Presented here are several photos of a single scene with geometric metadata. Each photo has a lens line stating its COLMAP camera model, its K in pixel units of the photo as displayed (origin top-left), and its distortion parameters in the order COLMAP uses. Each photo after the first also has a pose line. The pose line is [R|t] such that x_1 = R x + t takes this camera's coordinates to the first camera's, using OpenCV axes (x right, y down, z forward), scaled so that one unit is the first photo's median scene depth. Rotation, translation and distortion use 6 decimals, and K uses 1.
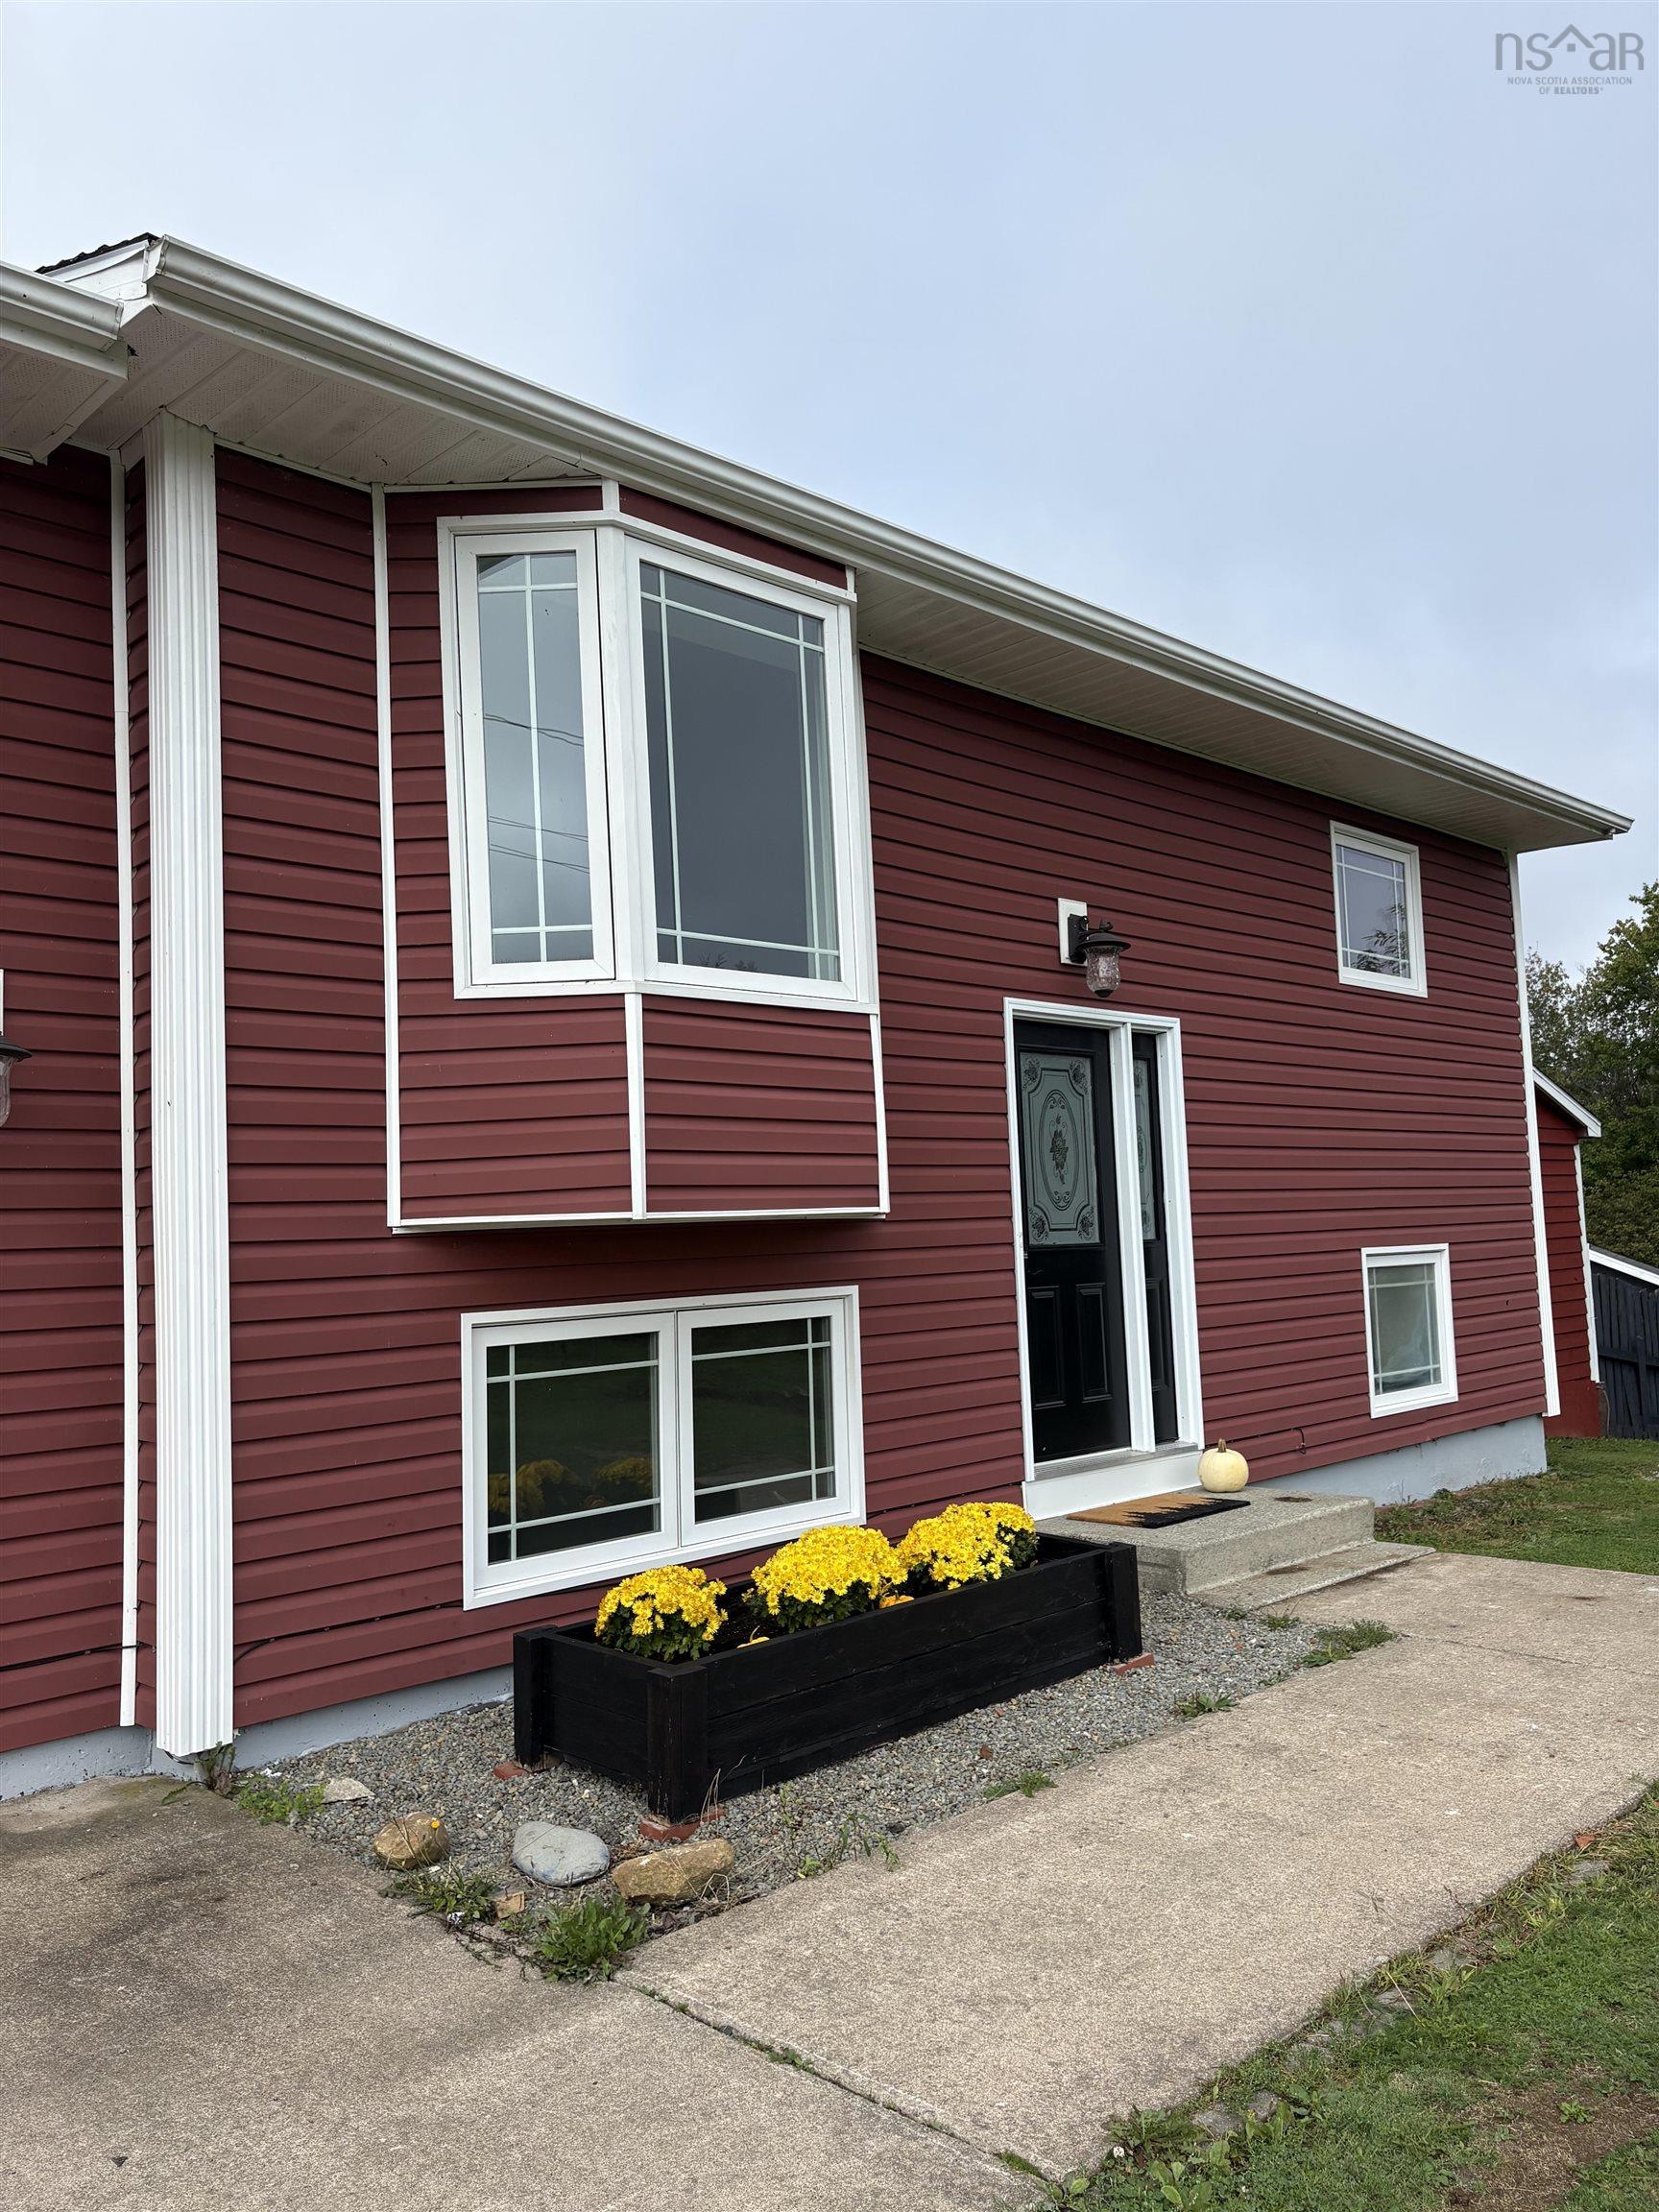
lens RADIAL K [[1652.8, 0, 829.5], [0, 1652.8, 1106.0], [0, 0, 1]] dist [0.097081, -0.123678]
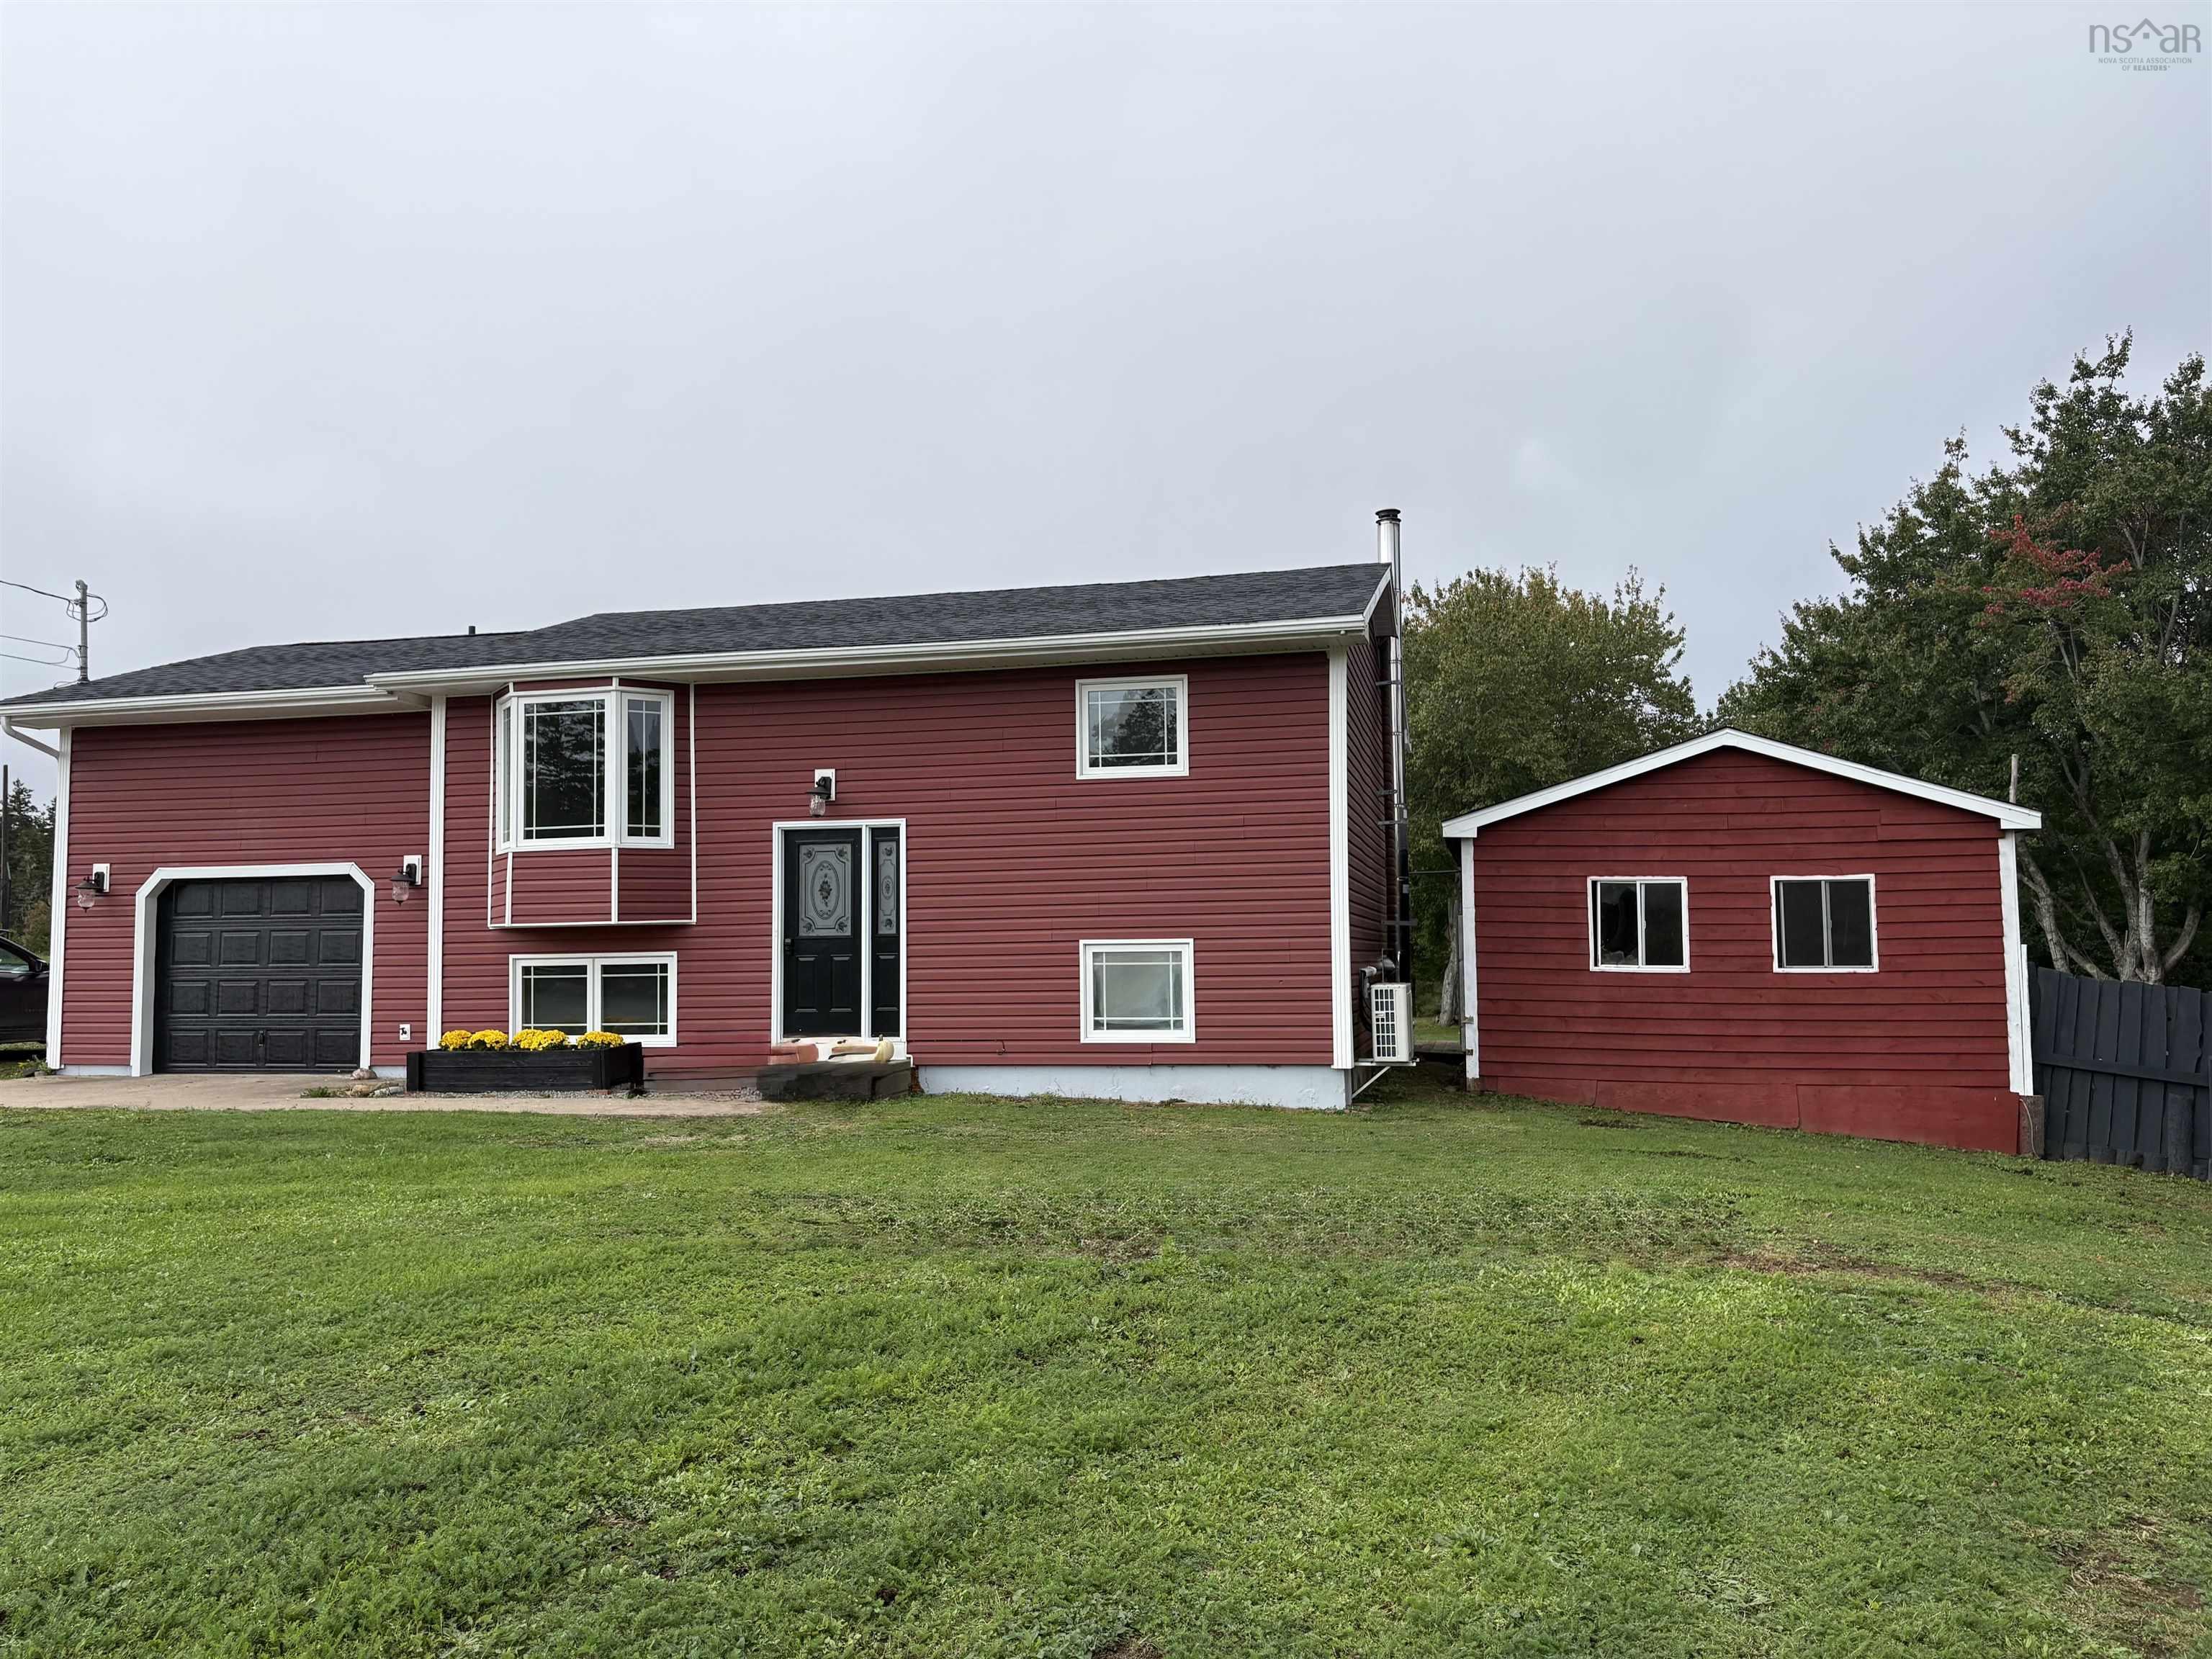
lens RADIAL K [[1652.8, 0, 1109.0], [0, 1652.8, 816.4], [0, 0, 1]] dist [0.097081, -0.123678]
pose [[0.544103, -0.044166, -0.837855, 2.467278], [0.061533, 0.998025, -0.012649, -0.021077], [0.836759, -0.044673, 0.545746, 0.198465]]
